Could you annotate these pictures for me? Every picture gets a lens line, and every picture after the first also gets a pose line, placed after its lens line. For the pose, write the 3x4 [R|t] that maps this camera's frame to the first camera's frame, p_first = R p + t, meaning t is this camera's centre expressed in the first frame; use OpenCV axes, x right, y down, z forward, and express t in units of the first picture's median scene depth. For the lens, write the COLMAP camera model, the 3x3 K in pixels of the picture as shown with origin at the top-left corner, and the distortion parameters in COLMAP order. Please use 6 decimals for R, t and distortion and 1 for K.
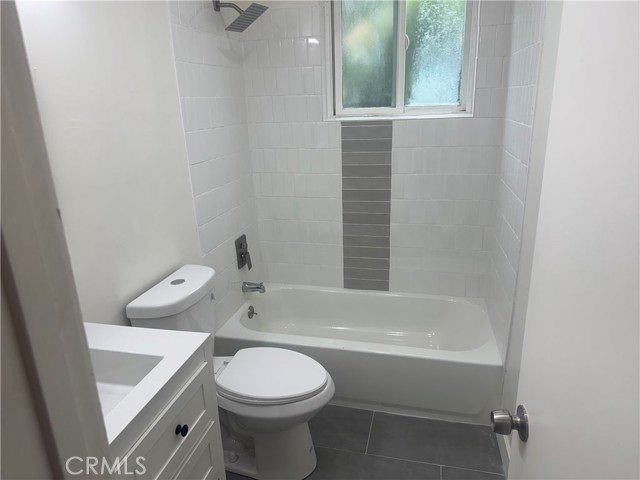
lens RADIAL K [[449.5, 0, 320.0], [0, 449.5, 240.0], [0, 0, 1]] dist [0.061014, -0.082986]
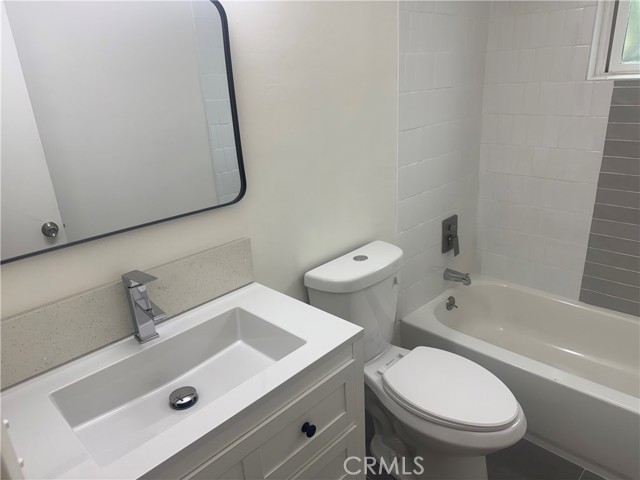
lens RADIAL K [[454.8, 0, 320.0], [0, 454.8, 240.0], [0, 0, 1]] dist [0.139266, -0.190034]
pose [[0.862095, 0.161092, -0.480460, 0.041699], [-0.129992, 0.986702, 0.097581, -0.018054], [0.489790, -0.021668, 0.871571, 0.103740]]
